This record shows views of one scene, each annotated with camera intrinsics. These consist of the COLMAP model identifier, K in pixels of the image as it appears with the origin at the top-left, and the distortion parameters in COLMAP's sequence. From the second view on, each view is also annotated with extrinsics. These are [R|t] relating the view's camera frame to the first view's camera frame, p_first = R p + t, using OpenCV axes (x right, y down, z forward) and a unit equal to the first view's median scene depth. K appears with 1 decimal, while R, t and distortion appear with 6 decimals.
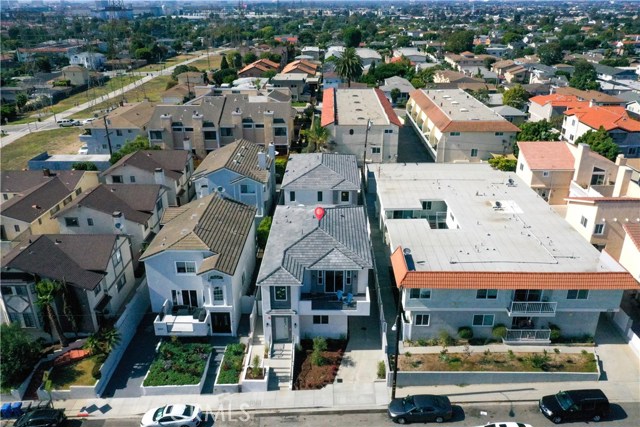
lens RADIAL K [[499.2, 0, 320.0], [0, 499.2, 213.5], [0, 0, 1]] dist [0.002802, 0.001285]
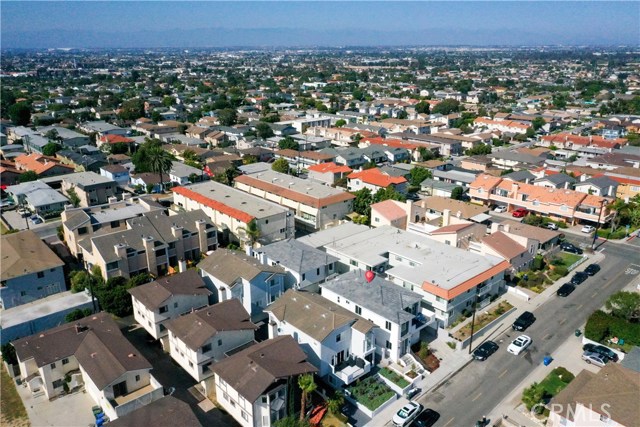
lens RADIAL K [[499.2, 0, 320.0], [0, 499.2, 213.5], [0, 0, 1]] dist [0.002802, 0.001285]
pose [[0.733665, -0.213705, 0.645032, -0.702238], [0.266962, 0.963581, 0.015599, -0.171214], [-0.624874, 0.160755, 0.763996, -0.112930]]
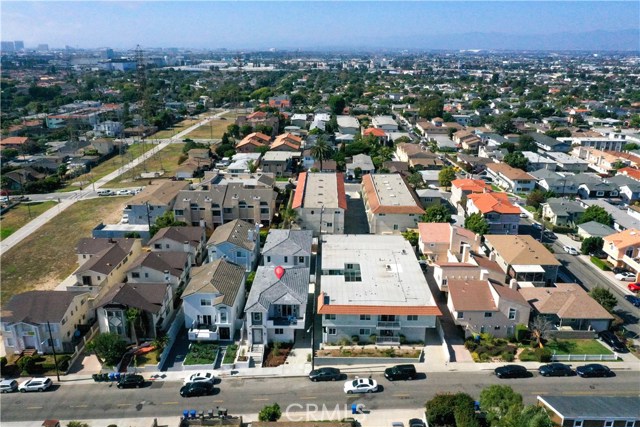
lens RADIAL K [[499.2, 0, 320.0], [0, 499.2, 213.5], [0, 0, 1]] dist [0.002802, 0.001285]
pose [[0.999901, 0.010059, 0.009884, 0.071826], [-0.009205, 0.996507, -0.083006, -0.038583], [-0.010685, 0.082907, 0.996500, -0.481880]]
